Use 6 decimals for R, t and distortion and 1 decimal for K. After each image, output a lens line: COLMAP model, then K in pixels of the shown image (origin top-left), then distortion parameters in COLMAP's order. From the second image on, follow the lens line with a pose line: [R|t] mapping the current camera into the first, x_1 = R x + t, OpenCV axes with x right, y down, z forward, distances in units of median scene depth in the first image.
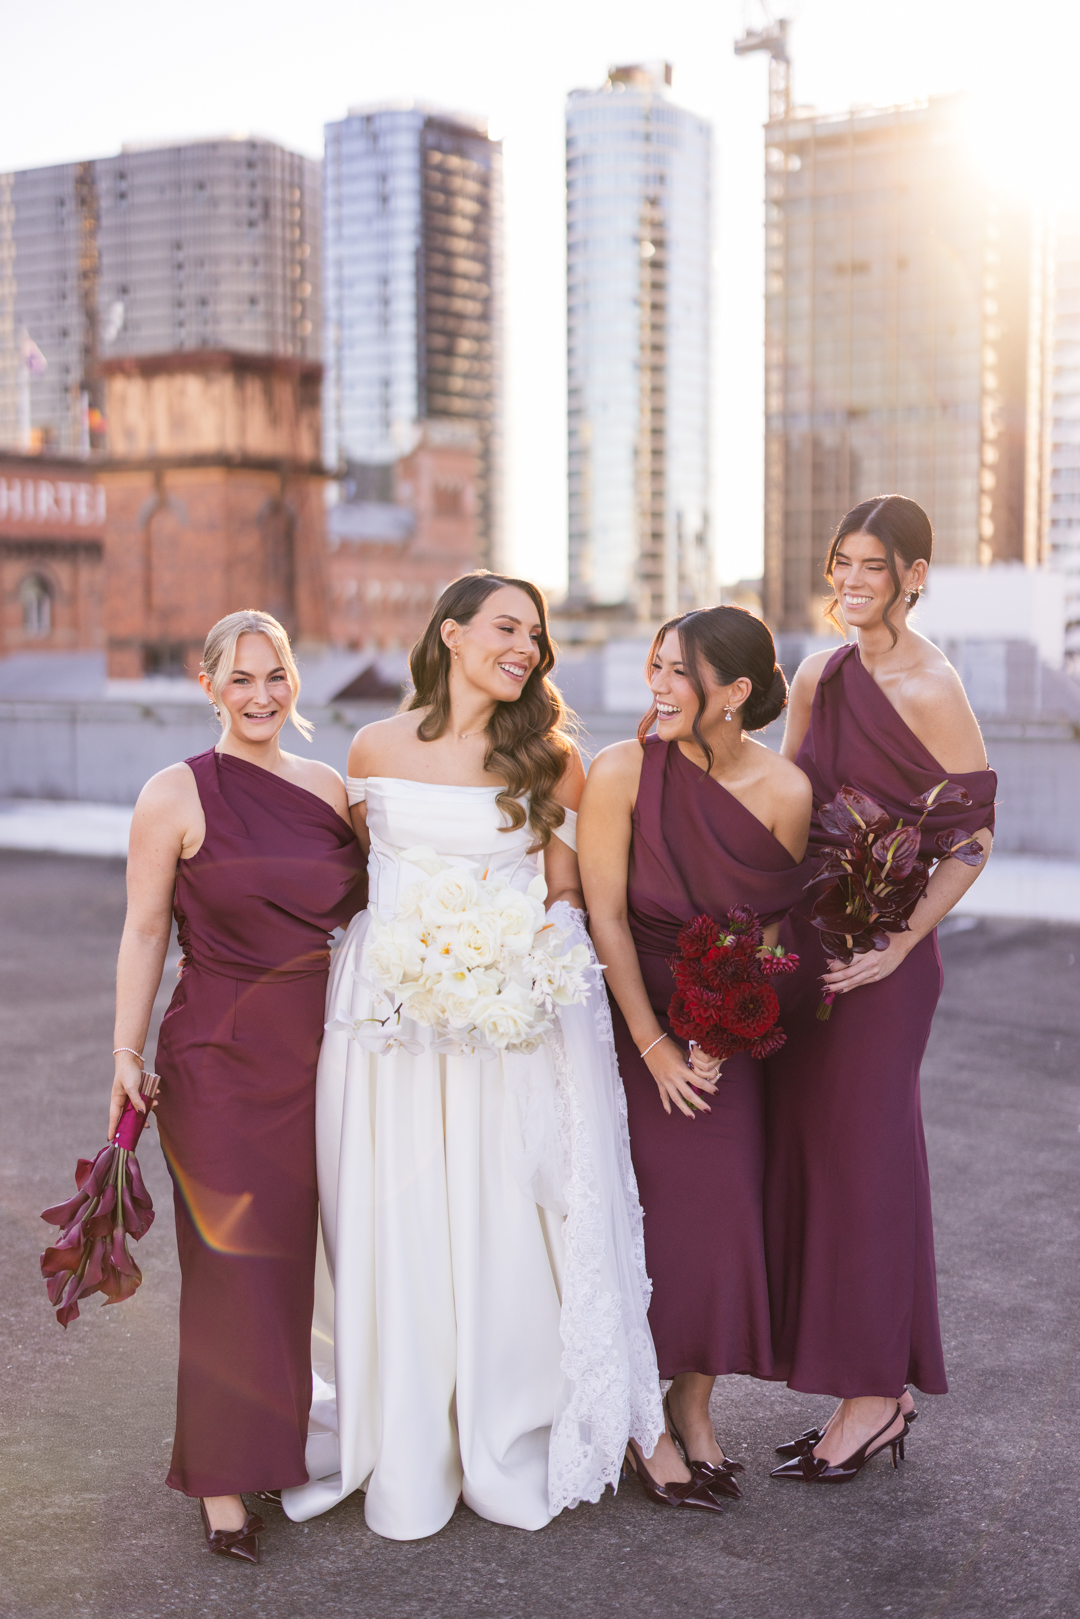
lens RADIAL K [[2288.9, 0, 540.0], [0, 2288.9, 809.5], [0, 0, 1]] dist [0.080217, -0.411929]
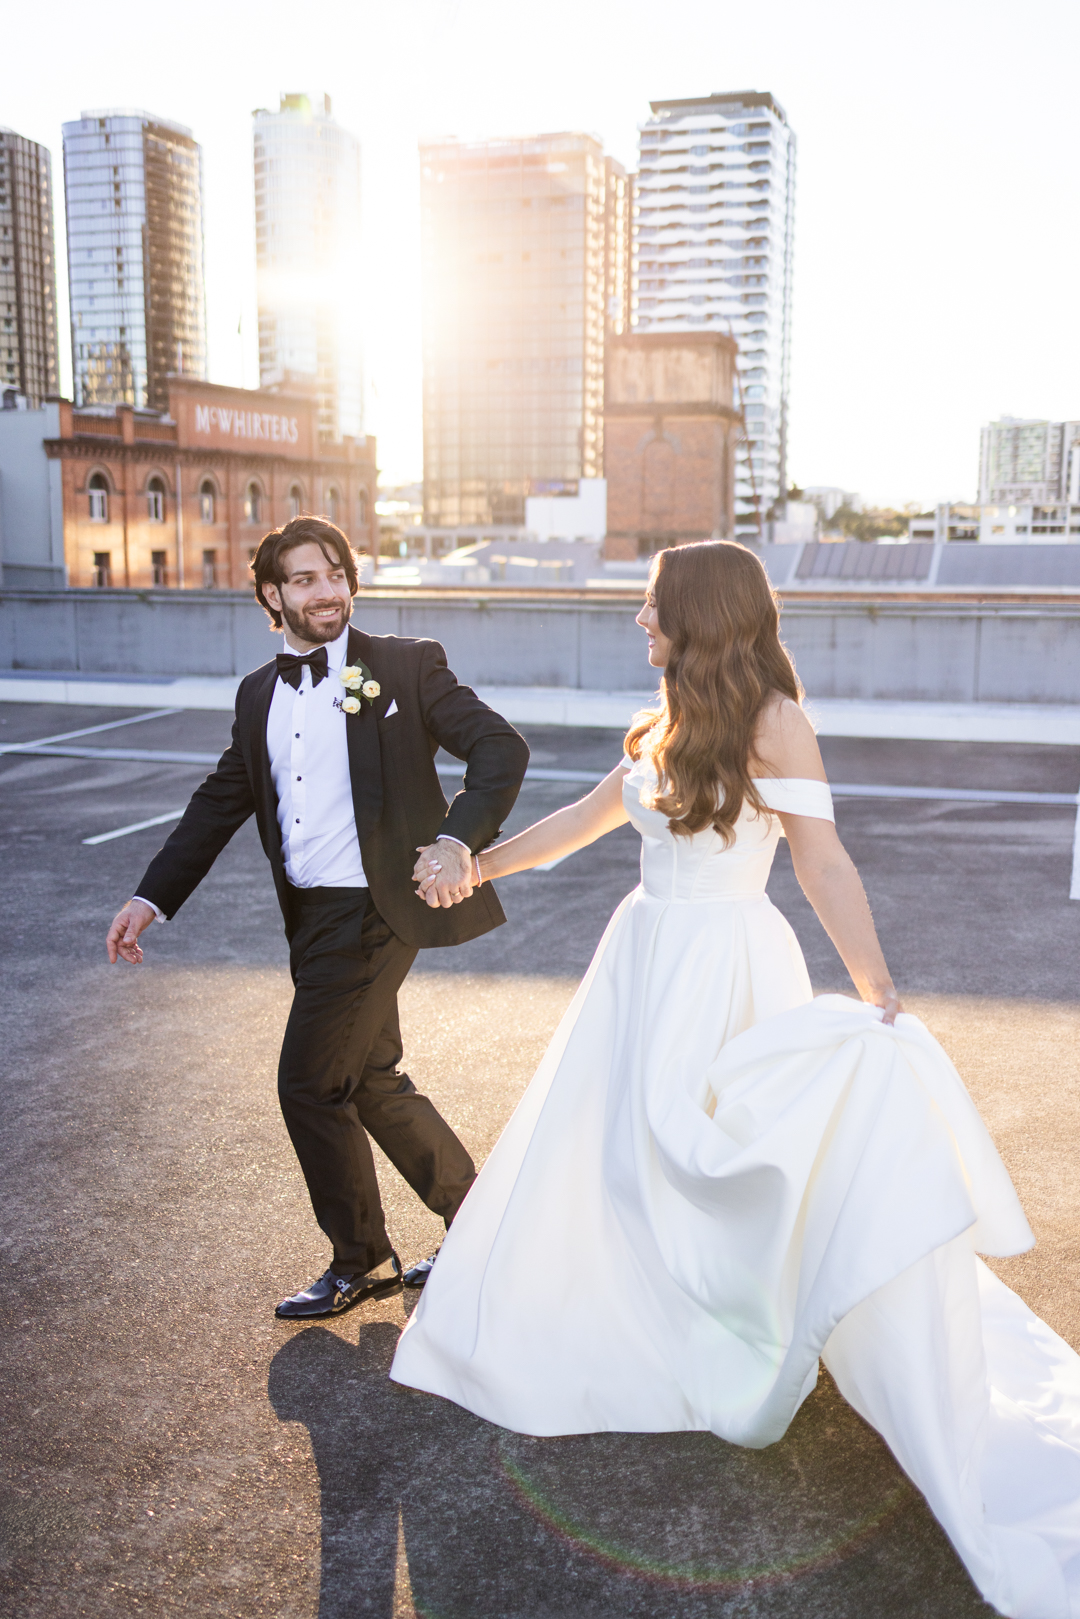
lens RADIAL K [[1650.8, 0, 540.0], [0, 1650.8, 809.5], [0, 0, 1]] dist [0.004672, -0.017858]
pose [[0.961095, -0.043018, 0.272848, -0.103272], [0.016494, 0.994973, 0.098771, -0.000319], [-0.275725, -0.090428, 0.956973, -0.002500]]
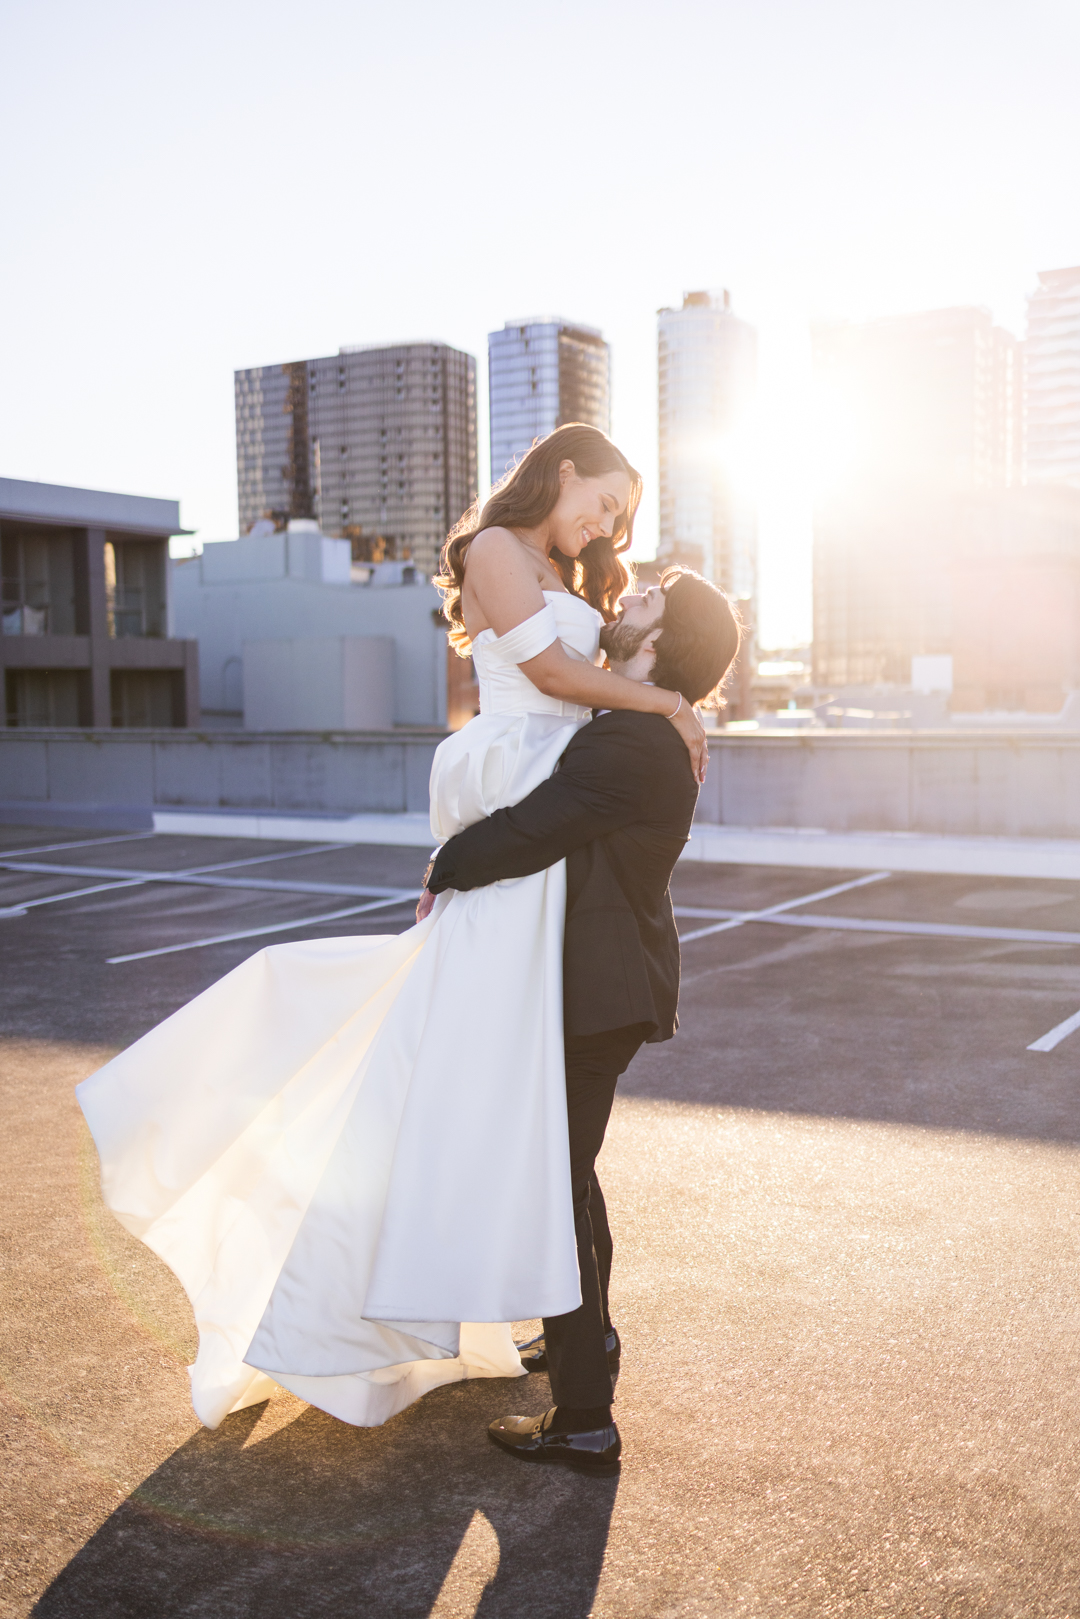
lens RADIAL K [[1591.5, 0, 540.0], [0, 1591.5, 809.5], [0, 0, 1]] dist [-0.002485, 0.001354]
pose [[0.999271, -0.015234, 0.035008, -0.098613], [0.015189, 0.999883, 0.001551, 0.000094], [-0.035028, -0.001019, 0.999386, -0.002016]]
